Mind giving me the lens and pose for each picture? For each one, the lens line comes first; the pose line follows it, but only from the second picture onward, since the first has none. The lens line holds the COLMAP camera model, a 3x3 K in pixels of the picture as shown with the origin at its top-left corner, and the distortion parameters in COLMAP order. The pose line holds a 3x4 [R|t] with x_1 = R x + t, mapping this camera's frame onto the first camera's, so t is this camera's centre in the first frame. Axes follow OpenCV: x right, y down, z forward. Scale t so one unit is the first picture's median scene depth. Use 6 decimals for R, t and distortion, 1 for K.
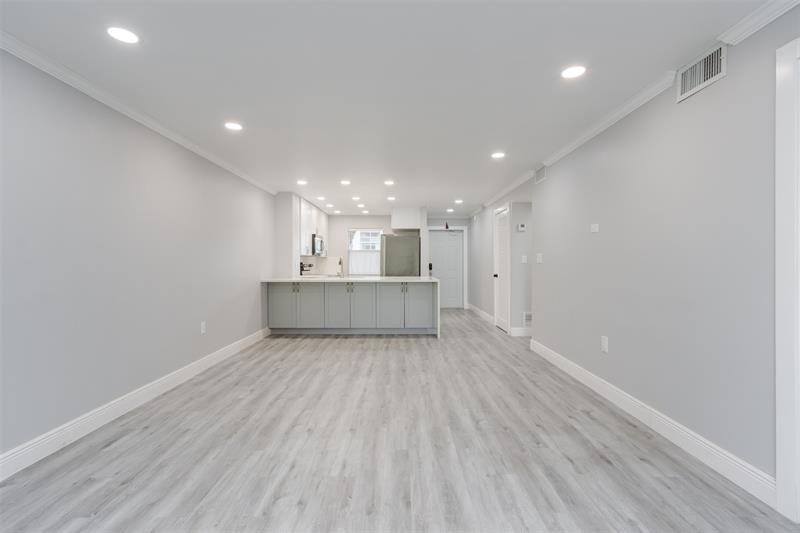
lens RADIAL K [[369.9, 0, 402.1], [0, 369.9, 266.4], [0, 0, 1]] dist [0.006100, -0.001883]
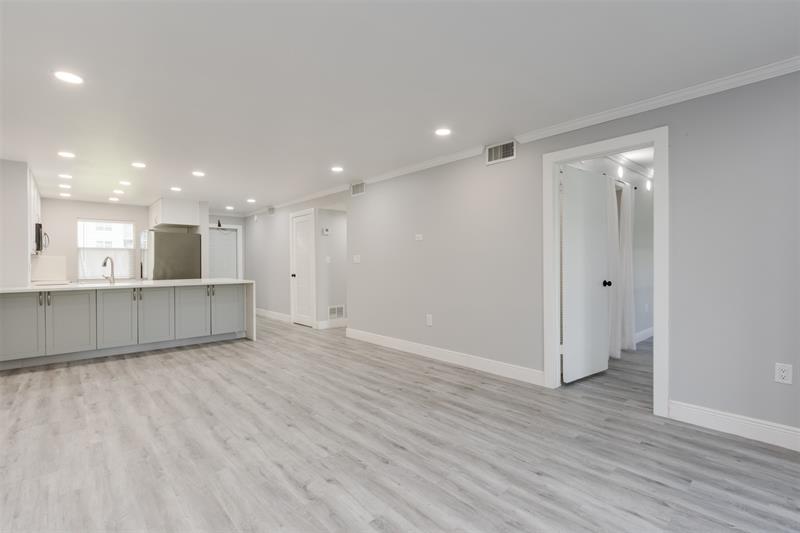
lens RADIAL K [[369.9, 0, 400.6], [0, 369.9, 266.7], [0, 0, 1]] dist [0.006100, -0.001883]
pose [[0.746588, -0.010626, 0.665202, -0.471922], [0.011367, 0.999930, 0.003215, 0.000475], [-0.665190, 0.005161, 0.746656, 0.017721]]
